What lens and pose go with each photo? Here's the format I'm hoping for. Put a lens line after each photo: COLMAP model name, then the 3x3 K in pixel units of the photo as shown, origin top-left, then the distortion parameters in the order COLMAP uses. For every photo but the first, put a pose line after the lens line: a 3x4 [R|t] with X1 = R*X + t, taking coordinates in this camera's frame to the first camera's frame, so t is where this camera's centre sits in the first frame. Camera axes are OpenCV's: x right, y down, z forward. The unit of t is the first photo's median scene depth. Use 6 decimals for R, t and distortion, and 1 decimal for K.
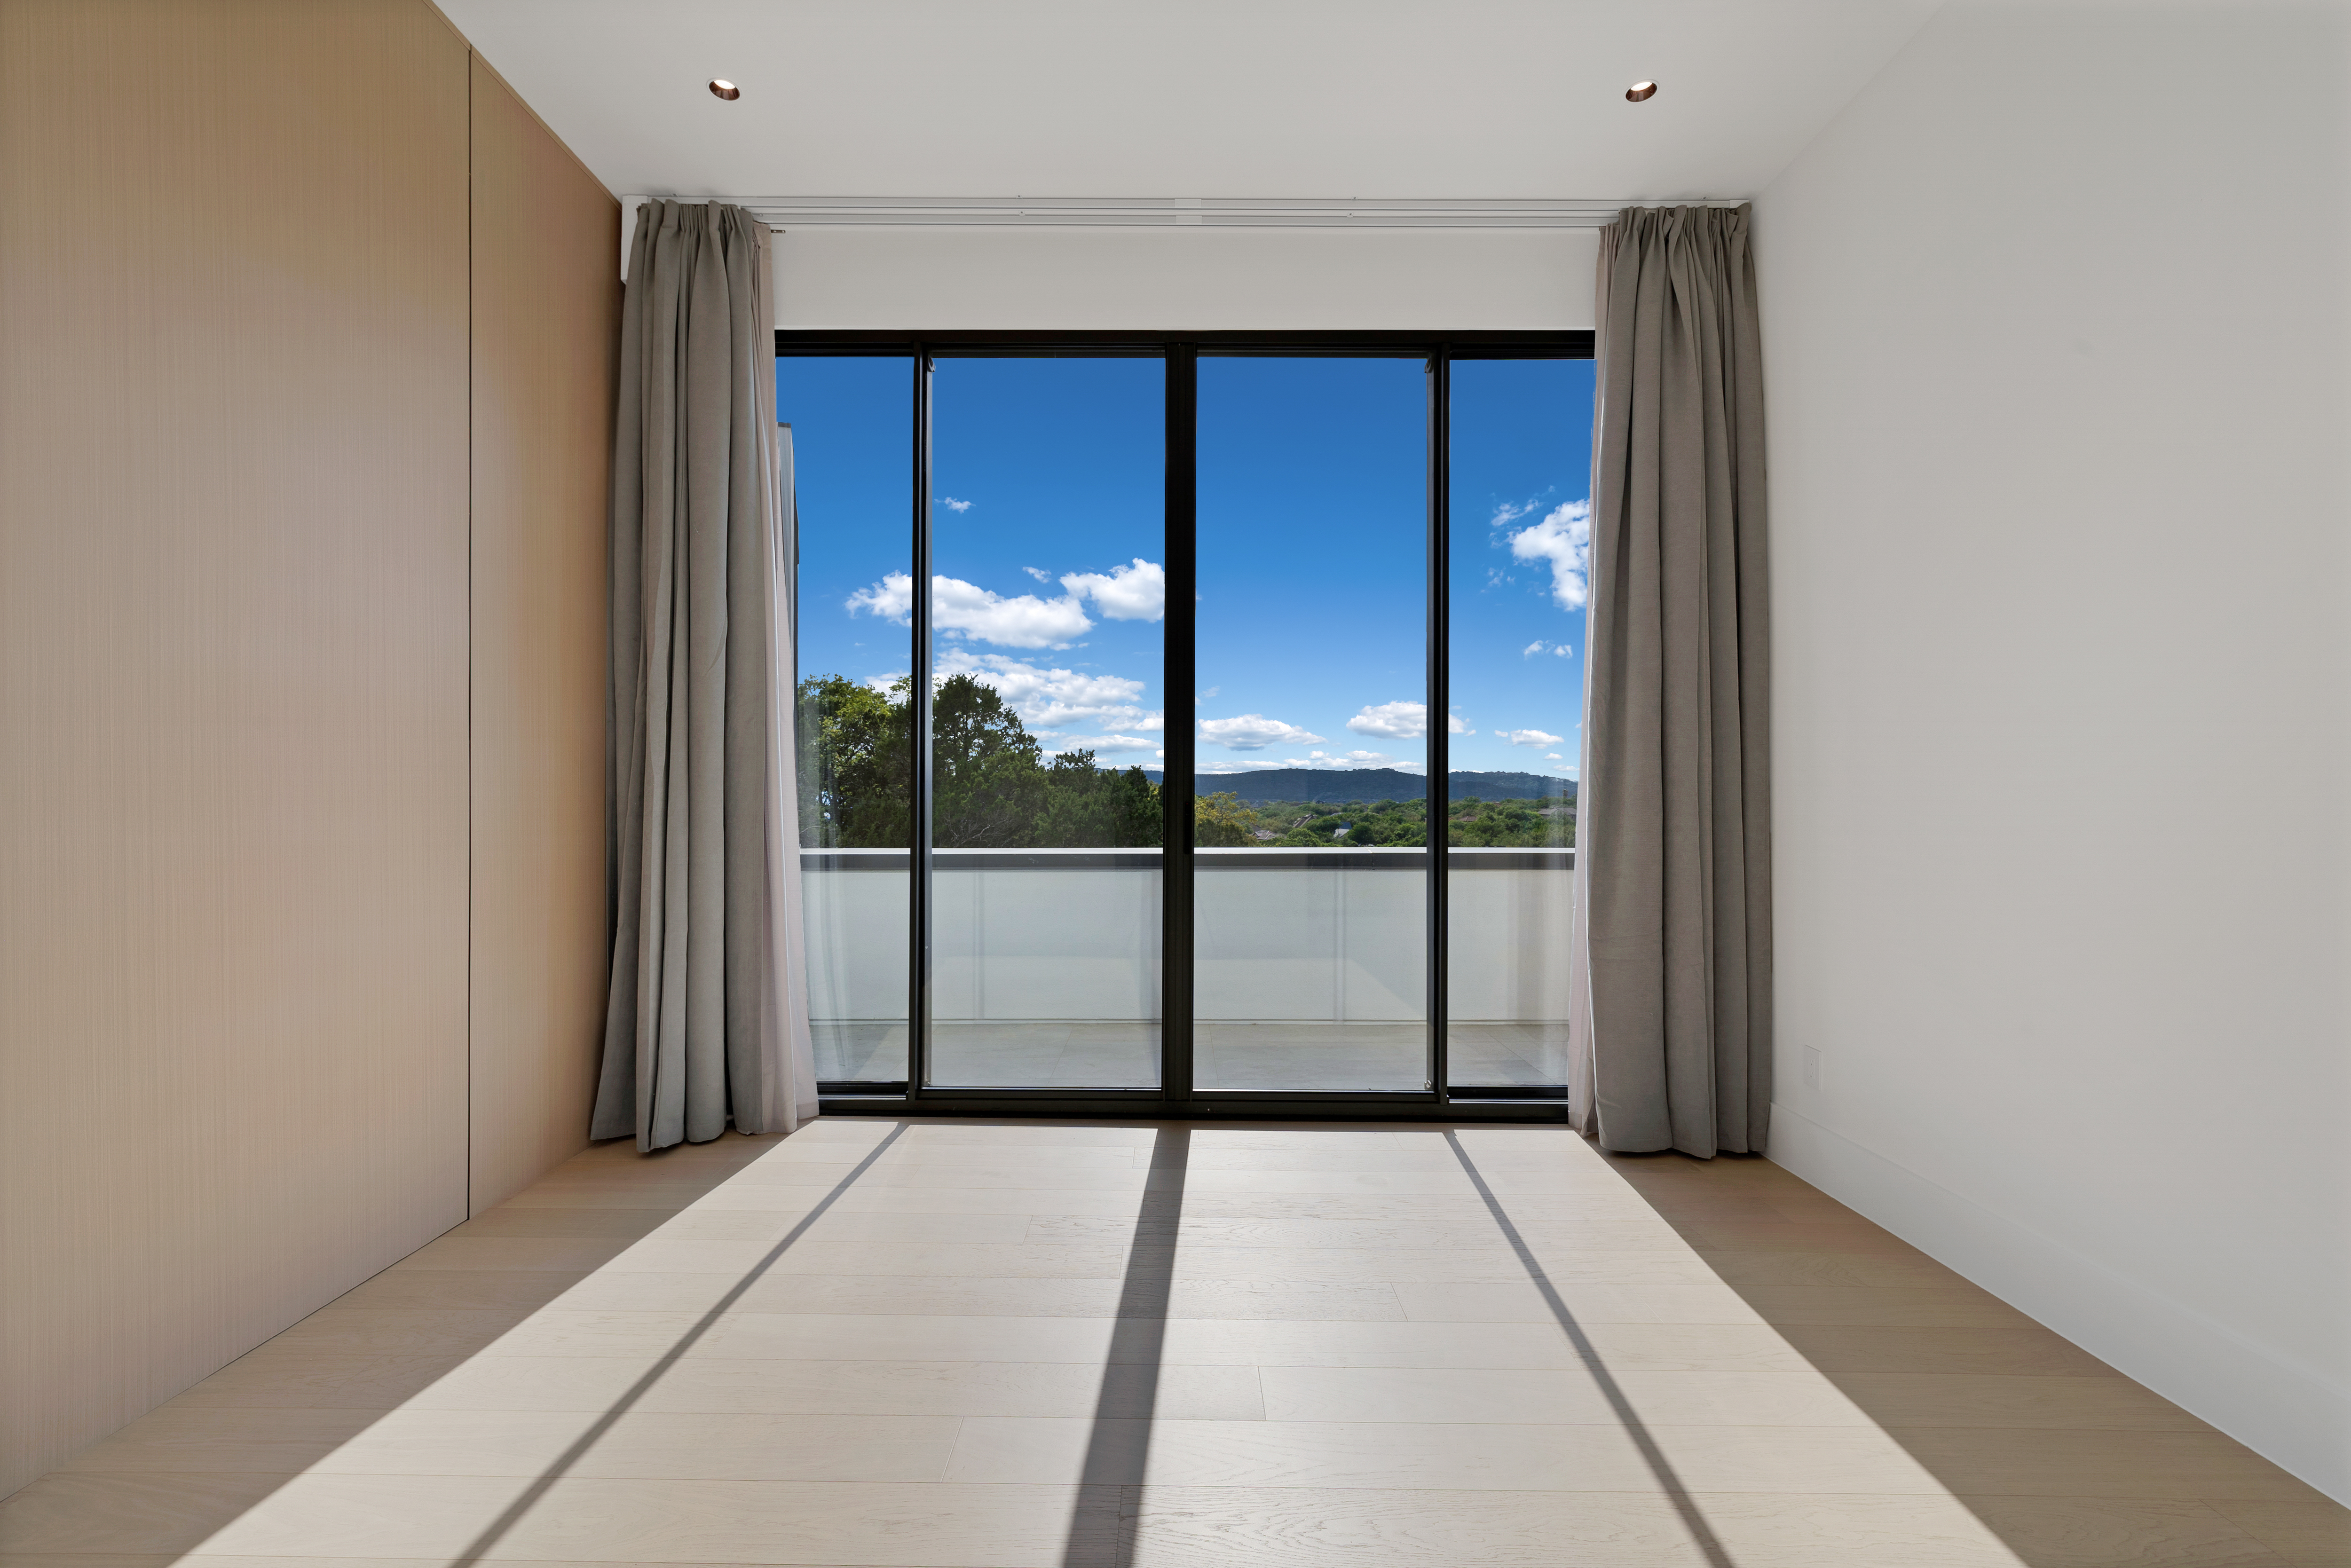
lens RADIAL K [[993.5, 0, 1130.3], [0, 993.5, 785.8], [0, 0, 1]] dist [0.000140, 0.000587]
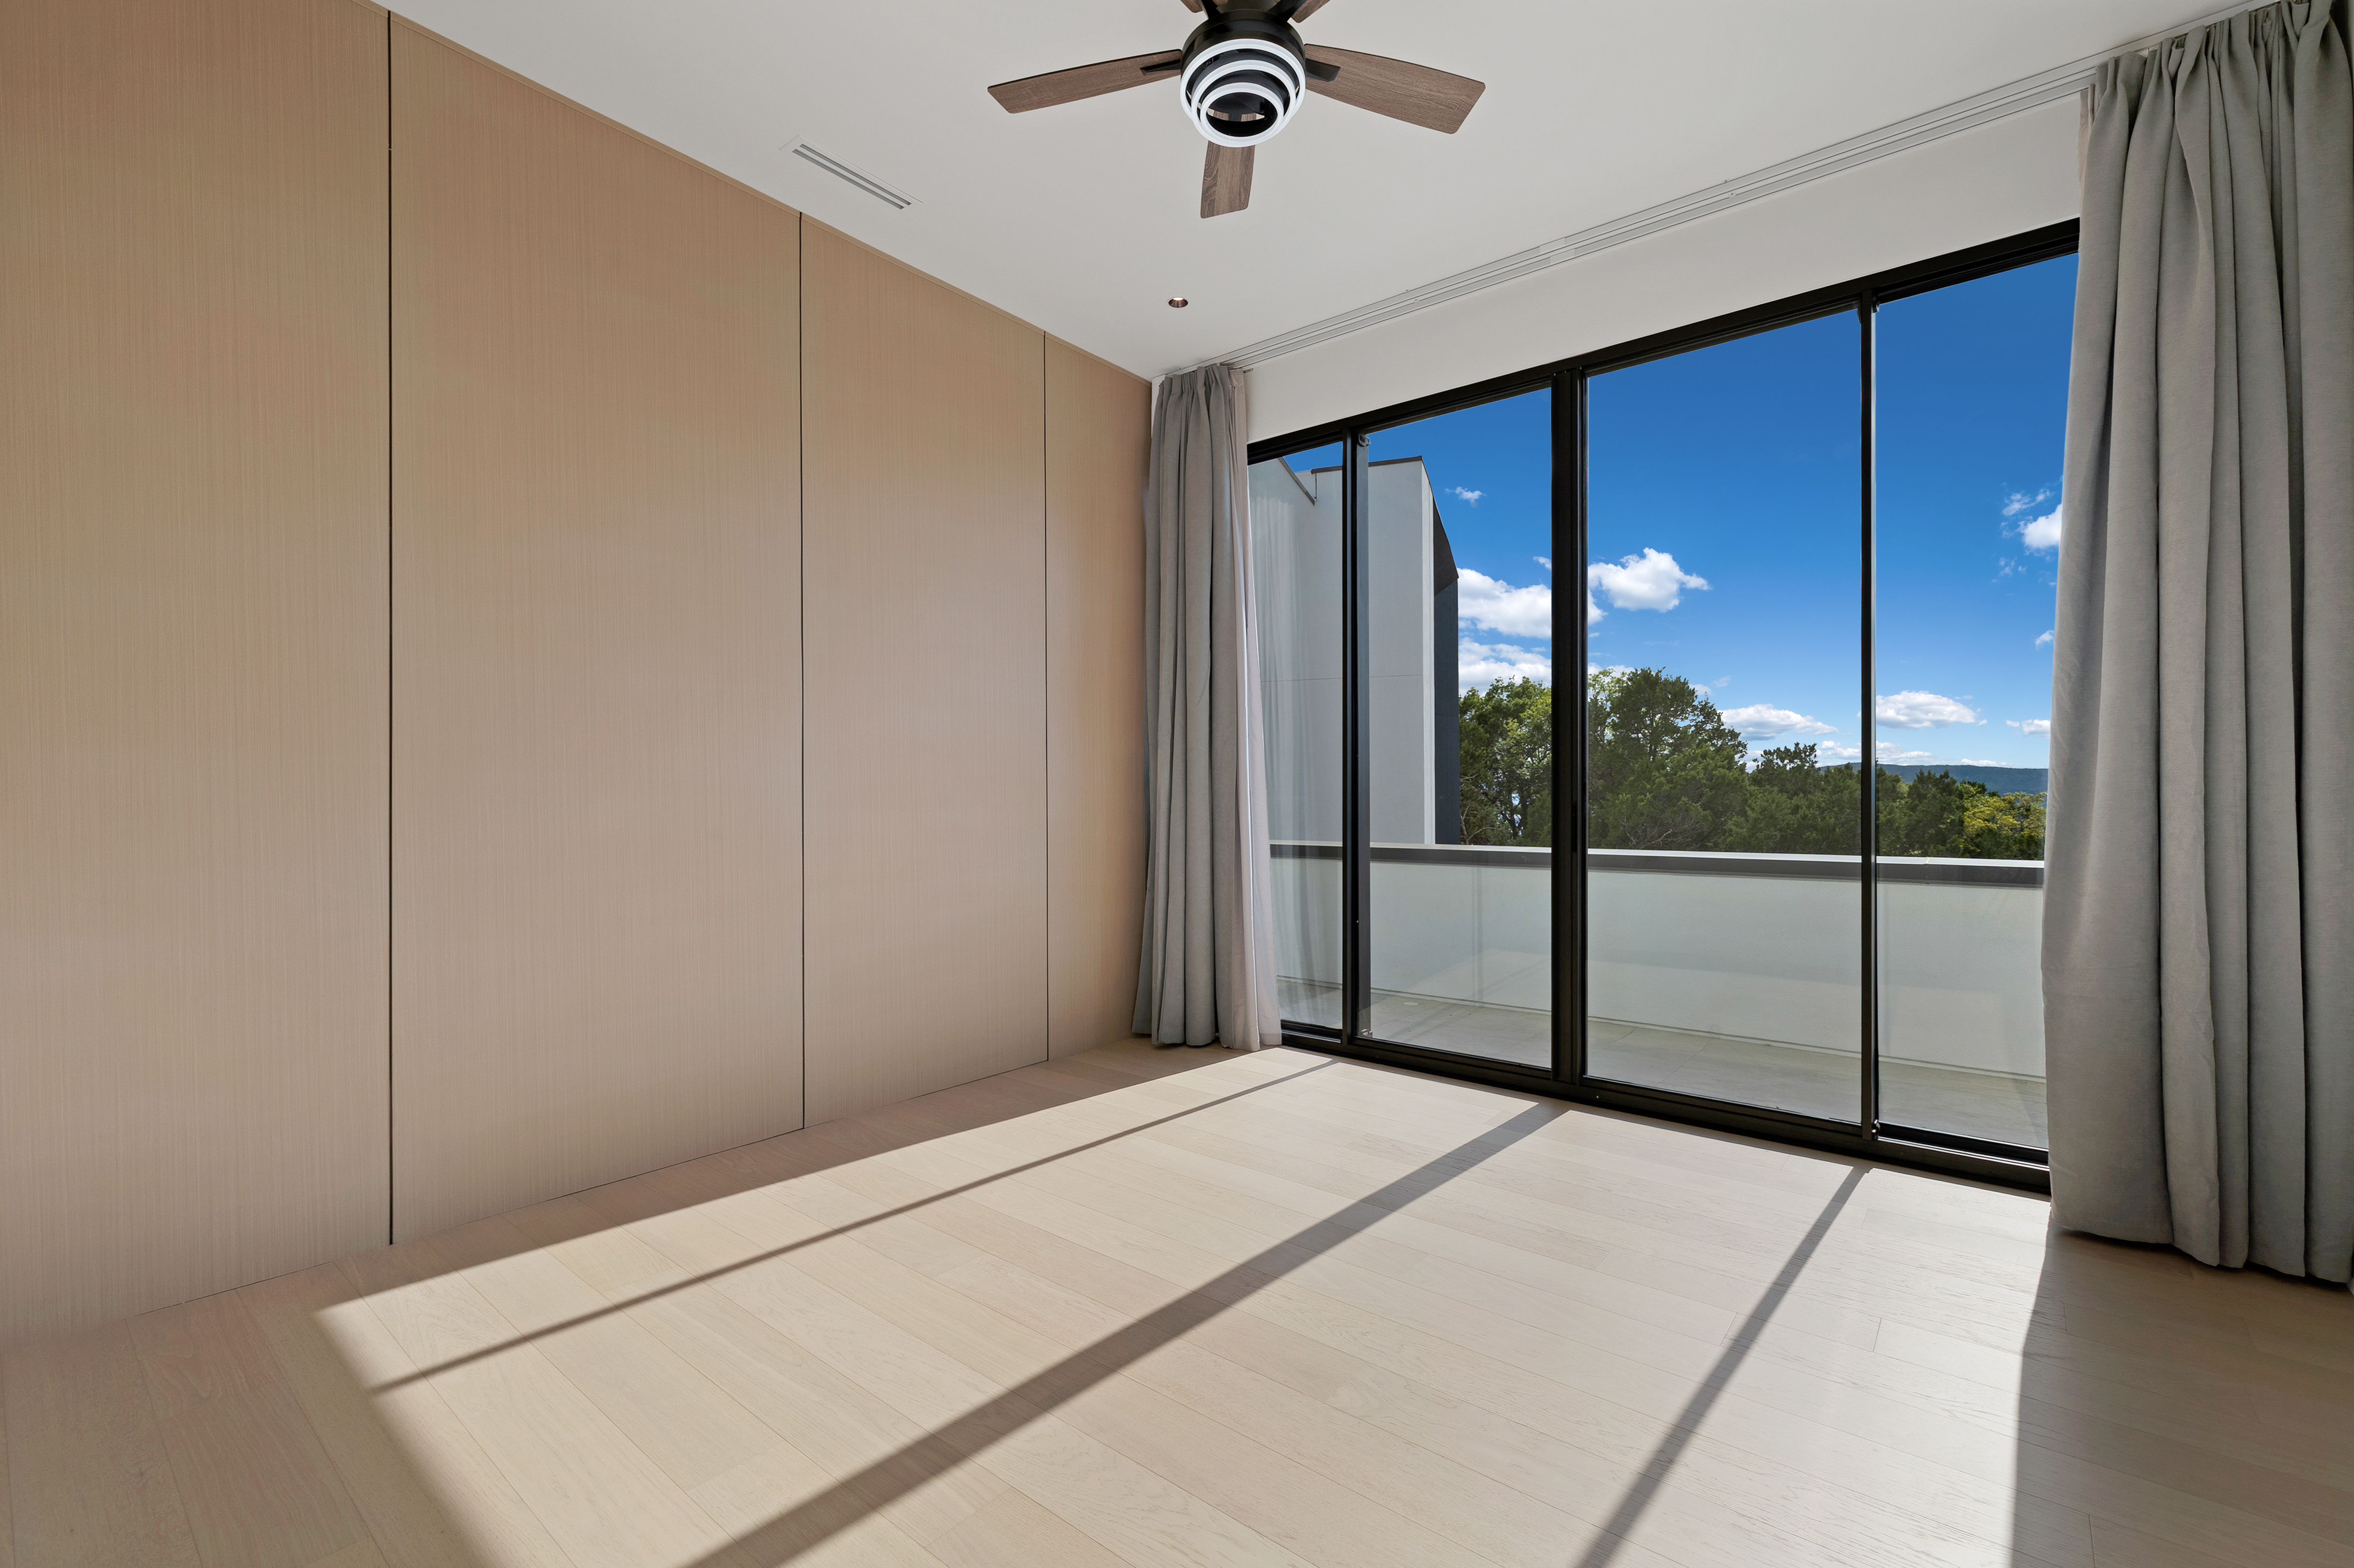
lens RADIAL K [[994.7, 0, 1131.8], [0, 994.7, 785.8], [0, 0, 1]] dist [0.000140, 0.000587]
pose [[0.761350, -0.009545, -0.648270, 0.392930], [0.007606, 0.999954, -0.005790, 0.001737], [0.648296, -0.000523, 0.761388, -0.112409]]
